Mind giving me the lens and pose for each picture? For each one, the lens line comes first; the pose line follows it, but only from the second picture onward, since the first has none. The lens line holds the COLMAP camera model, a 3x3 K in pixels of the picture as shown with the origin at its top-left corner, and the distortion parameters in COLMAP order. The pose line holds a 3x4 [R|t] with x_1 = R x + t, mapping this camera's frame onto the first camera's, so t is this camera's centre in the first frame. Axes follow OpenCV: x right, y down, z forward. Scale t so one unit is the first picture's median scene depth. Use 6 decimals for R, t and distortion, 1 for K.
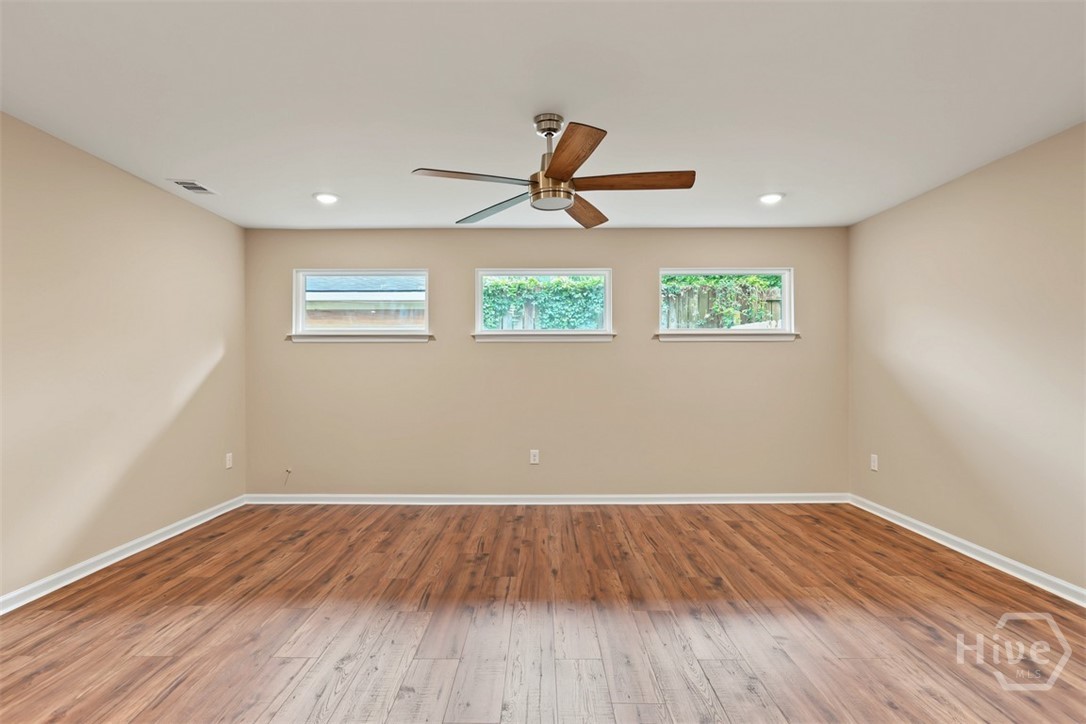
lens RADIAL K [[551.1, 0, 536.1], [0, 551.1, 364.9], [0, 0, 1]] dist [-0.012844, 0.002198]
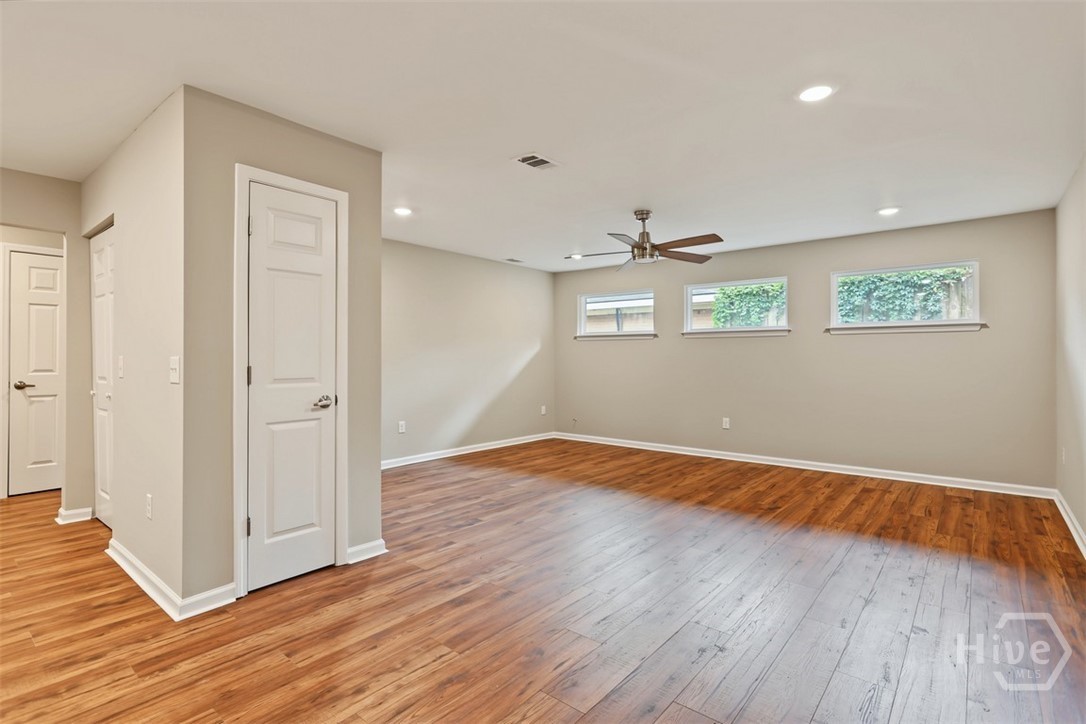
lens RADIAL K [[527.2, 0, 538.9], [0, 527.2, 364.4], [0, 0, 1]] dist [-0.007714, 0.000696]
pose [[0.771358, 0.011606, -0.636296, 0.568437], [0.001304, 0.999803, 0.019817, -0.002009], [0.636400, -0.016116, 0.771191, -0.333428]]
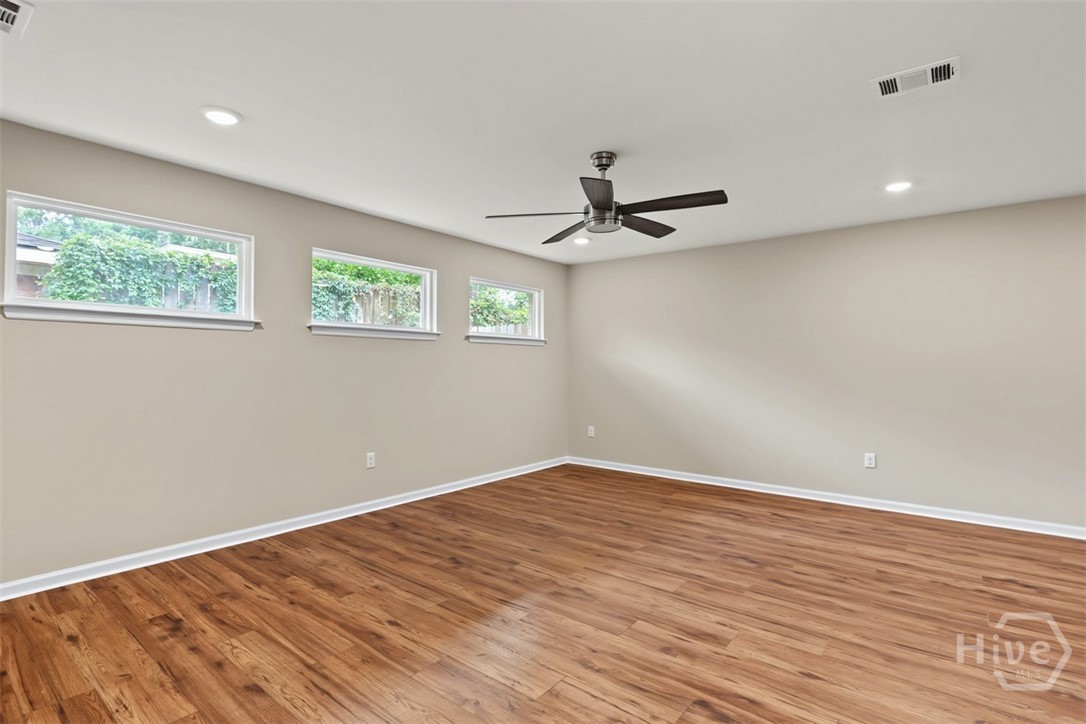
lens RADIAL K [[527.2, 0, 538.9], [0, 527.2, 364.4], [0, 0, 1]] dist [-0.007714, 0.000696]
pose [[0.615034, 0.006907, 0.788471, -0.661081], [-0.010933, 0.999940, -0.000232, 0.001806], [-0.788425, -0.008478, 0.615072, 0.284456]]
